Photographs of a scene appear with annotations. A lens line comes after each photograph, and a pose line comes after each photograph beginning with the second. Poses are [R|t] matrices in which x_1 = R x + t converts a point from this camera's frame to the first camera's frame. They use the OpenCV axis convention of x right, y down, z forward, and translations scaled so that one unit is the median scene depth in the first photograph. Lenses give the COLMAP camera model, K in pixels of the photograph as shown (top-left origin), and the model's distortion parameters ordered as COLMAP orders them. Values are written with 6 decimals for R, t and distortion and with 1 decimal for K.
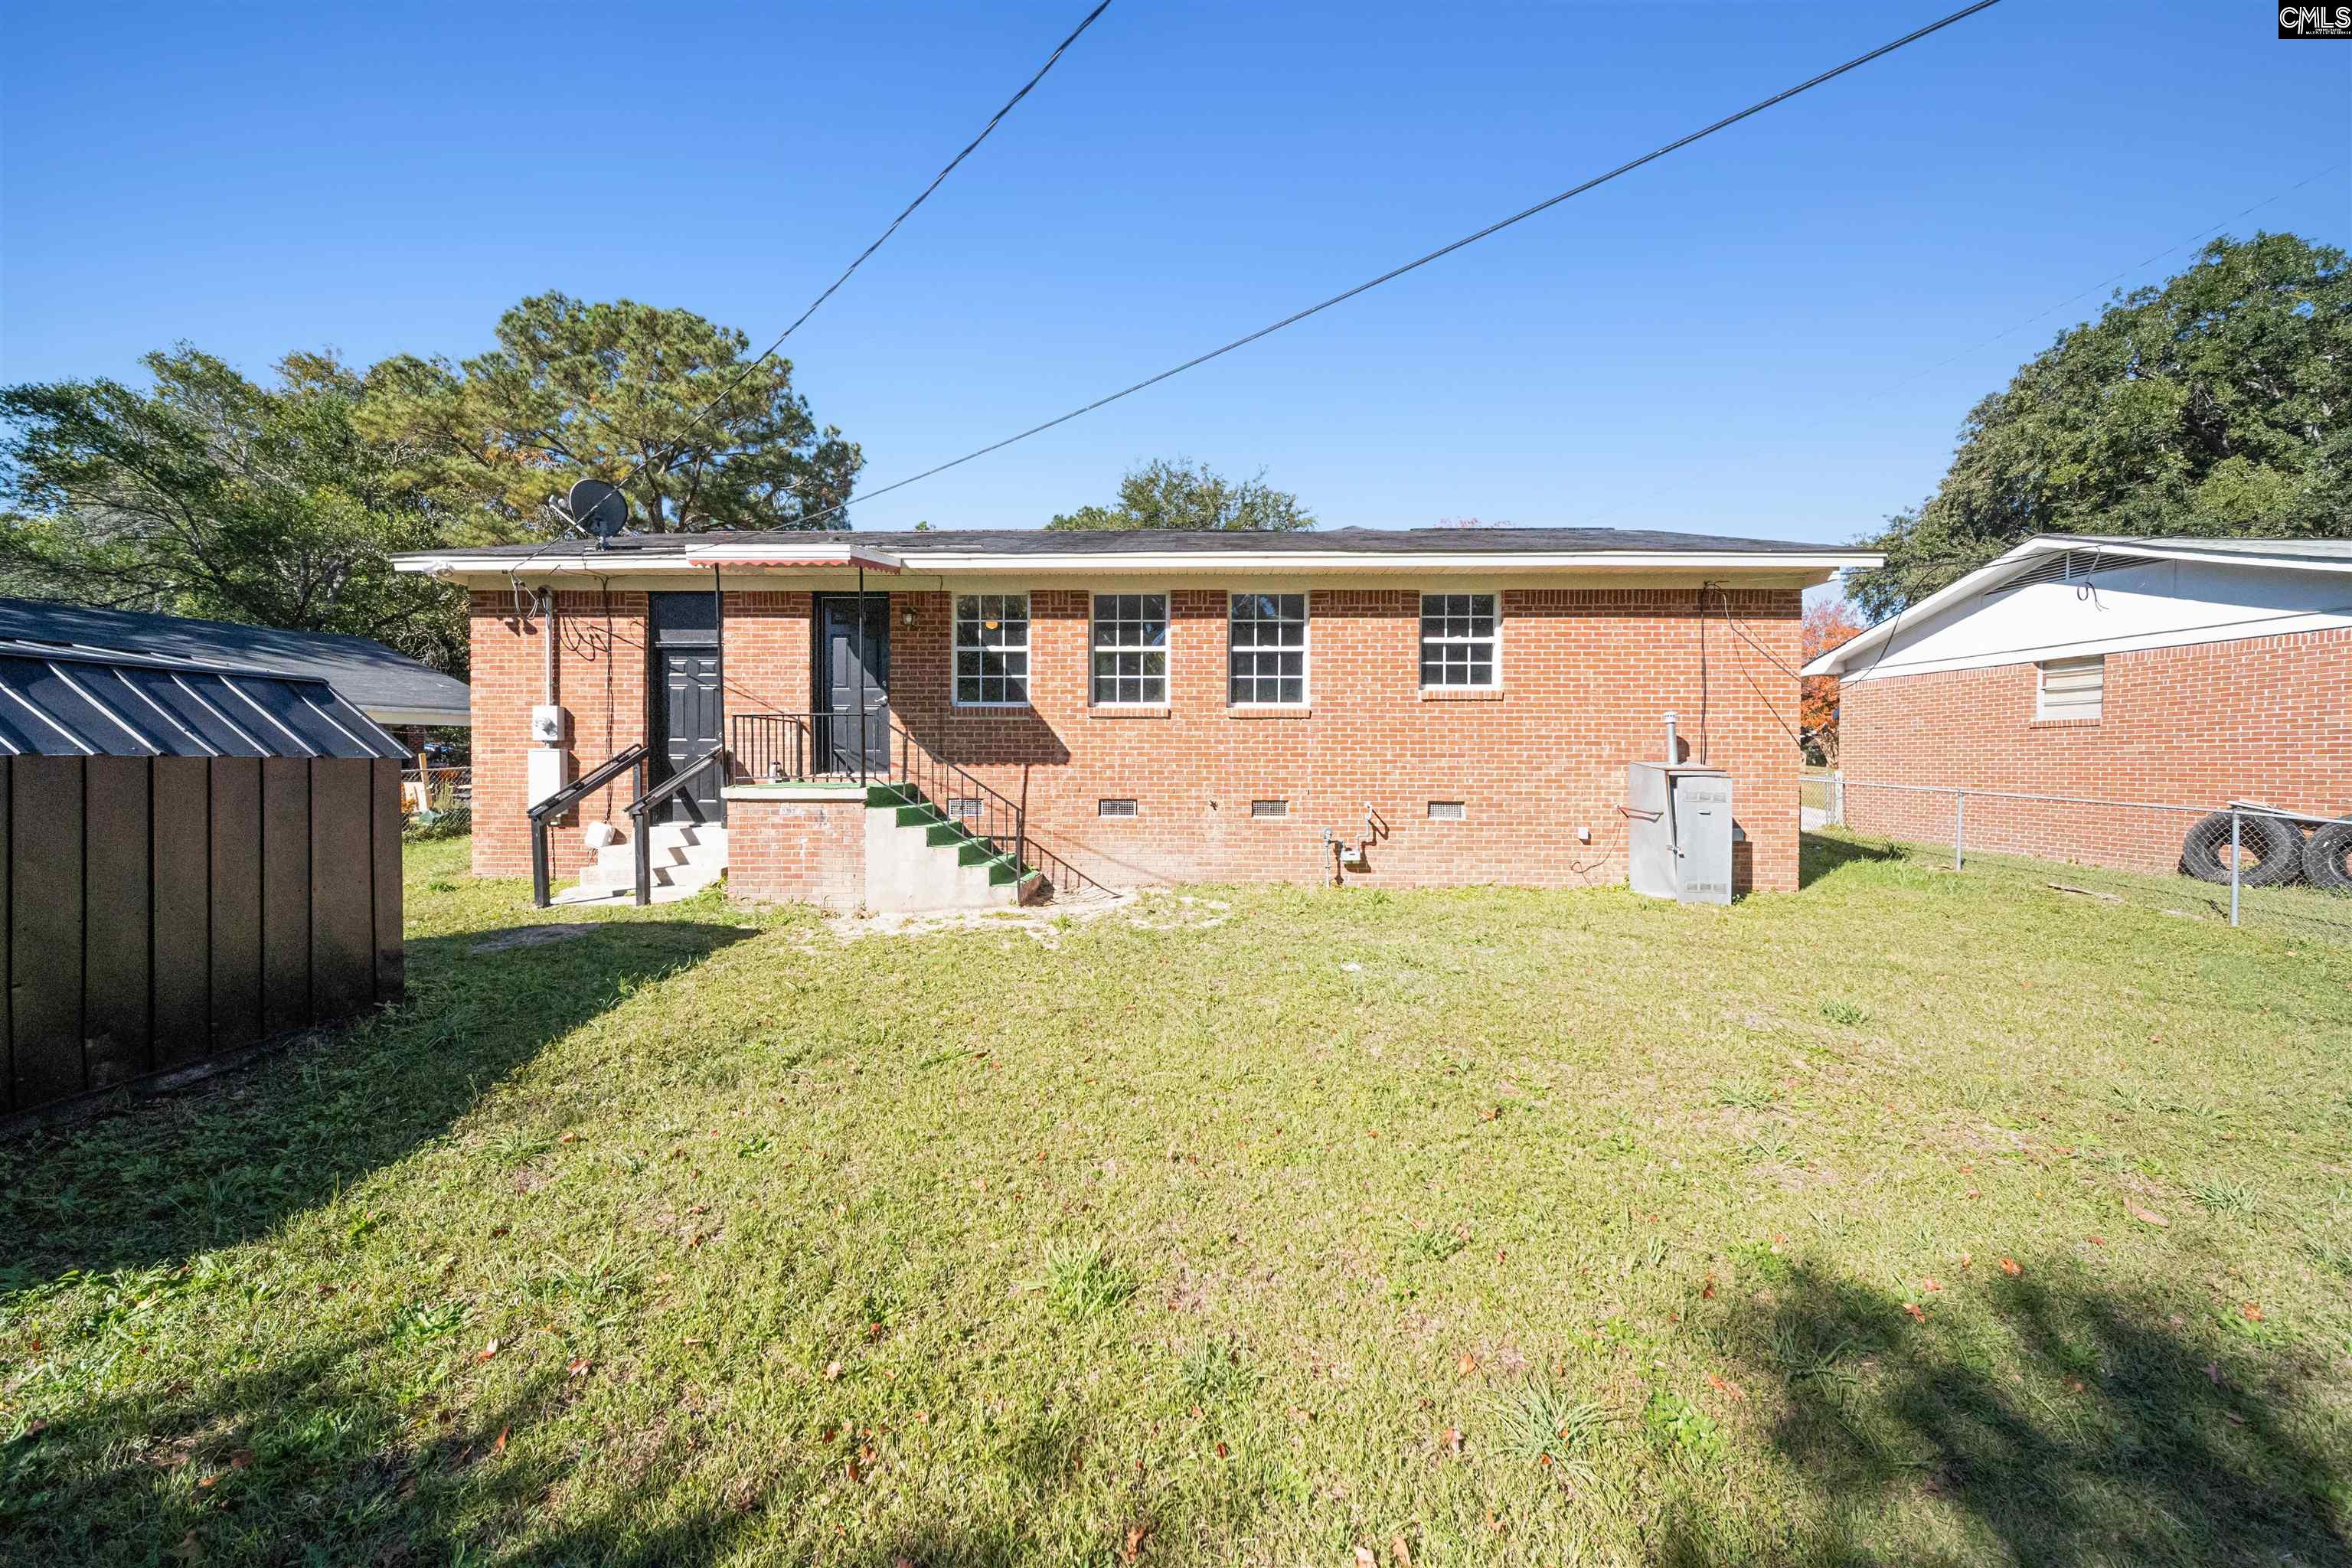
lens RADIAL K [[853.9, 0, 1242.0], [0, 853.9, 784.8], [0, 0, 1]] dist [0.001932, 0.000210]
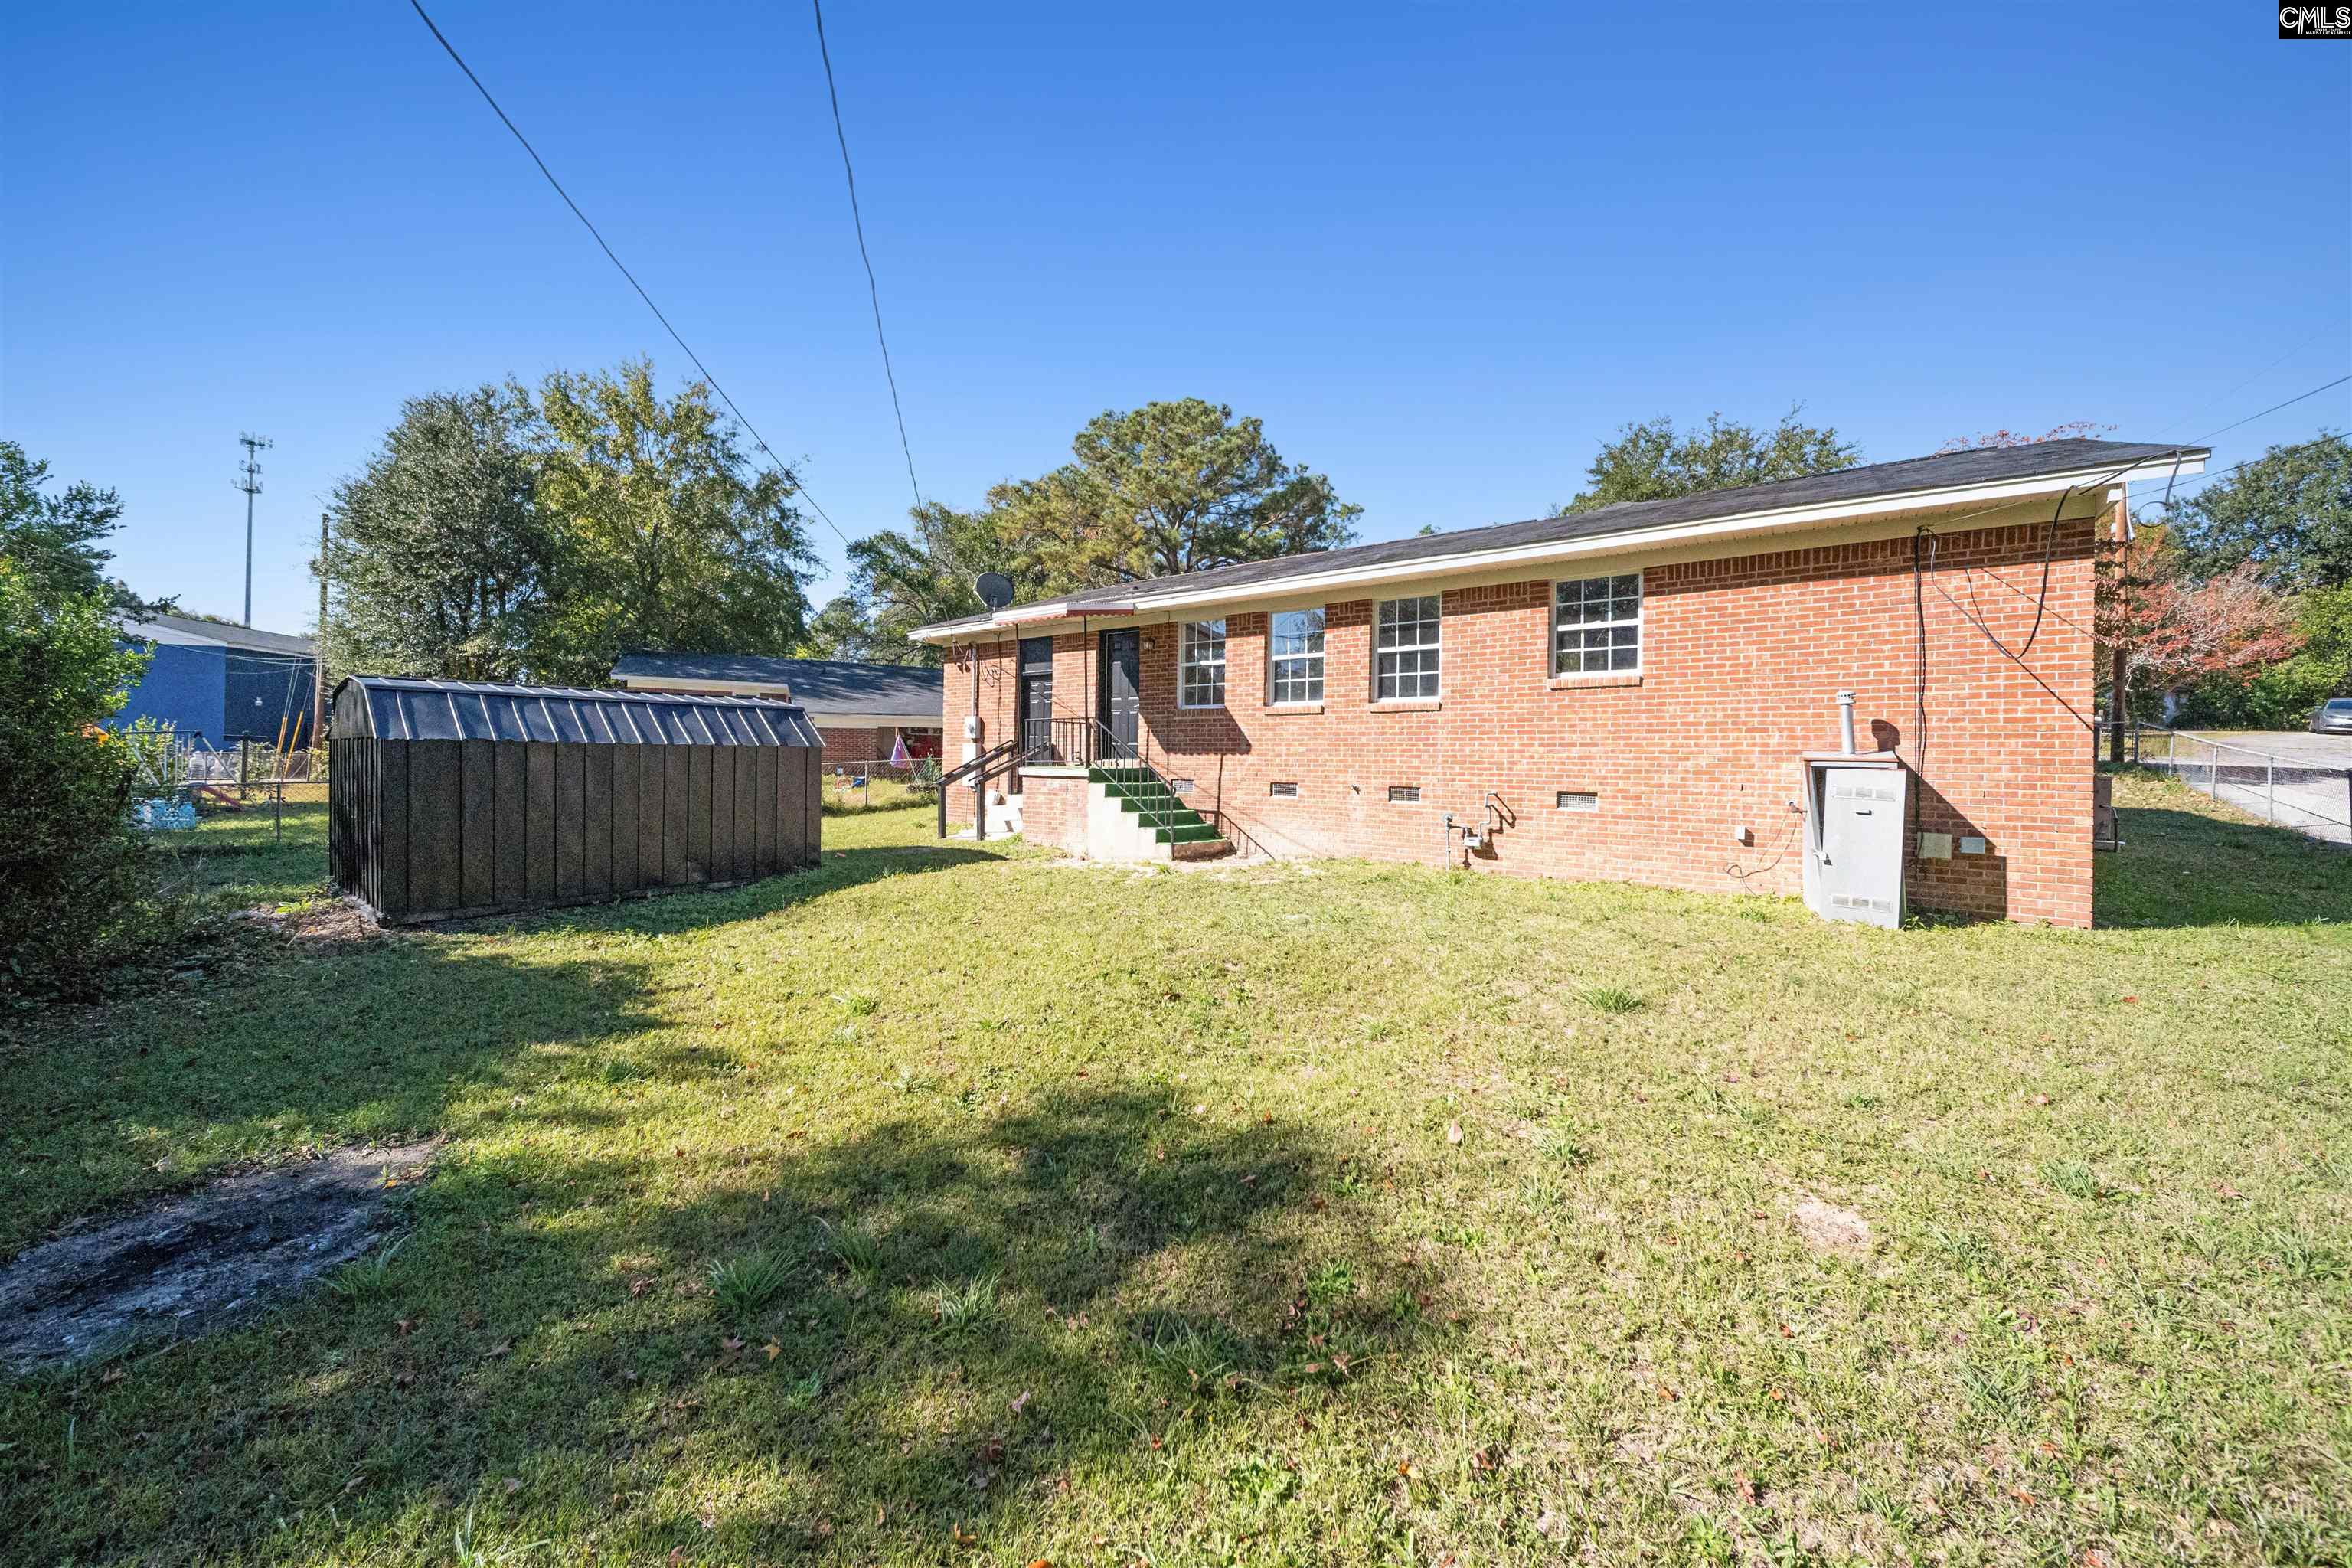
lens RADIAL K [[830.5, 0, 1174.4], [0, 830.5, 768.1], [0, 0, 1]] dist [0.005162, -0.000430]
pose [[0.812883, 0.011868, -0.582306, 0.406238], [-0.018968, 0.999801, -0.006102, 0.006280], [0.582118, 0.016006, 0.812947, -0.035998]]
